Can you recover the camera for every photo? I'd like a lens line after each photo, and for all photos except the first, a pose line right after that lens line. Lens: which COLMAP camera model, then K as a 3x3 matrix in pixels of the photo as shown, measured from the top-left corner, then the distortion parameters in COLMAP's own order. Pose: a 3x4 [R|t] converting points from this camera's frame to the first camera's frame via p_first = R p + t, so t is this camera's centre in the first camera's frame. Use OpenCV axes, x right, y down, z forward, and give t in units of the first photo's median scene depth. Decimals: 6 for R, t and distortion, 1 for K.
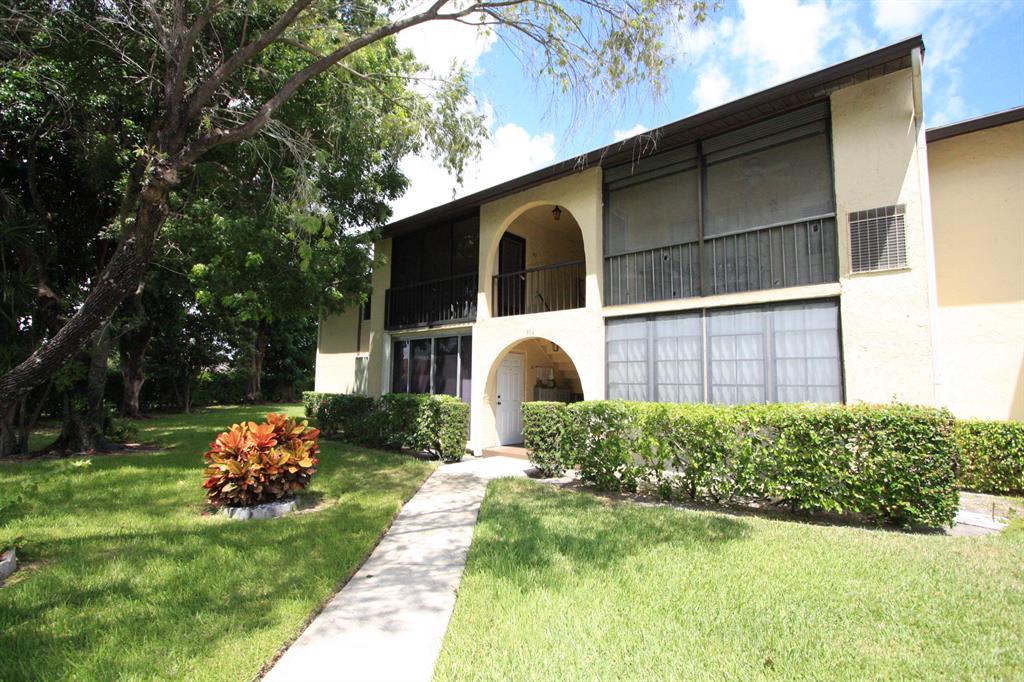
lens RADIAL K [[475.6, 0, 512.0], [0, 475.6, 341.0], [0, 0, 1]] dist [-0.014251, 0.000349]
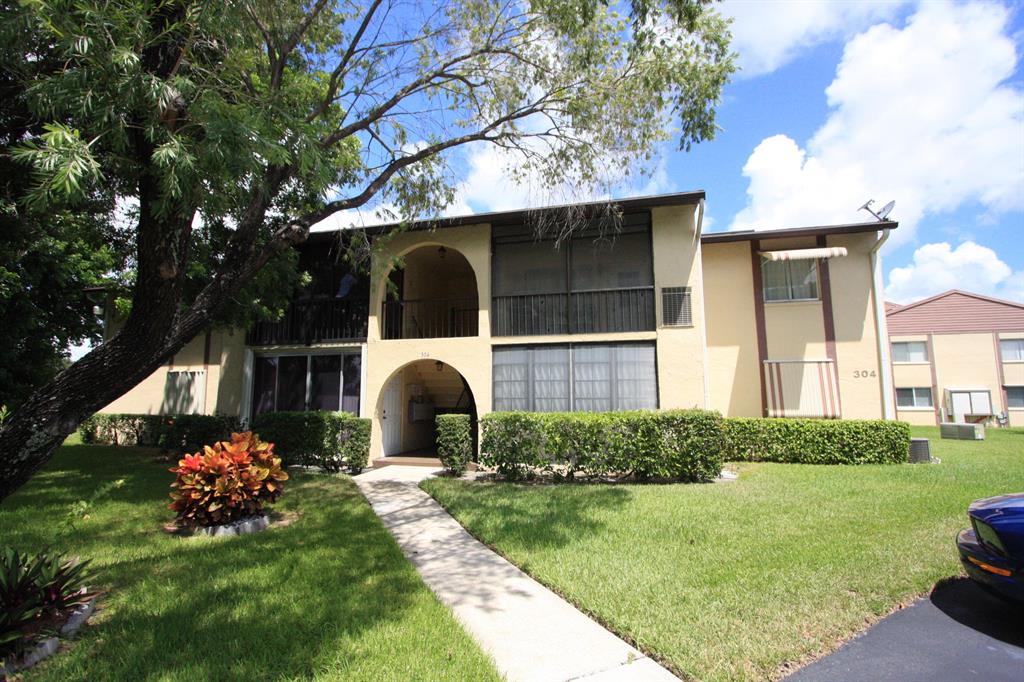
lens RADIAL K [[475.6, 0, 512.0], [0, 475.6, 341.0], [0, 0, 1]] dist [-0.014251, 0.000349]
pose [[0.895278, 0.037311, 0.443943, -0.361639], [-0.025701, 0.999153, -0.032143, -0.025530], [-0.444766, 0.017367, 0.895478, -0.161339]]
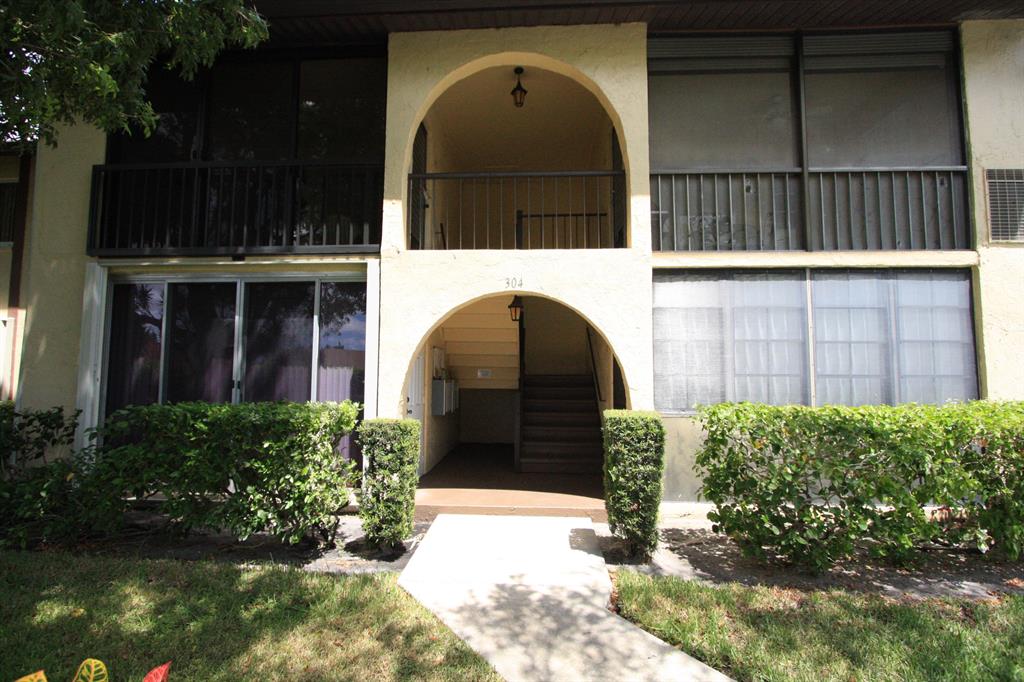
lens RADIAL K [[475.6, 0, 512.0], [0, 475.6, 341.0], [0, 0, 1]] dist [-0.014251, 0.000349]
pose [[0.793955, 0.035785, 0.606923, -0.373222], [-0.050269, 0.998712, 0.006874, 0.057671], [-0.605895, -0.035967, 0.794731, 0.708374]]
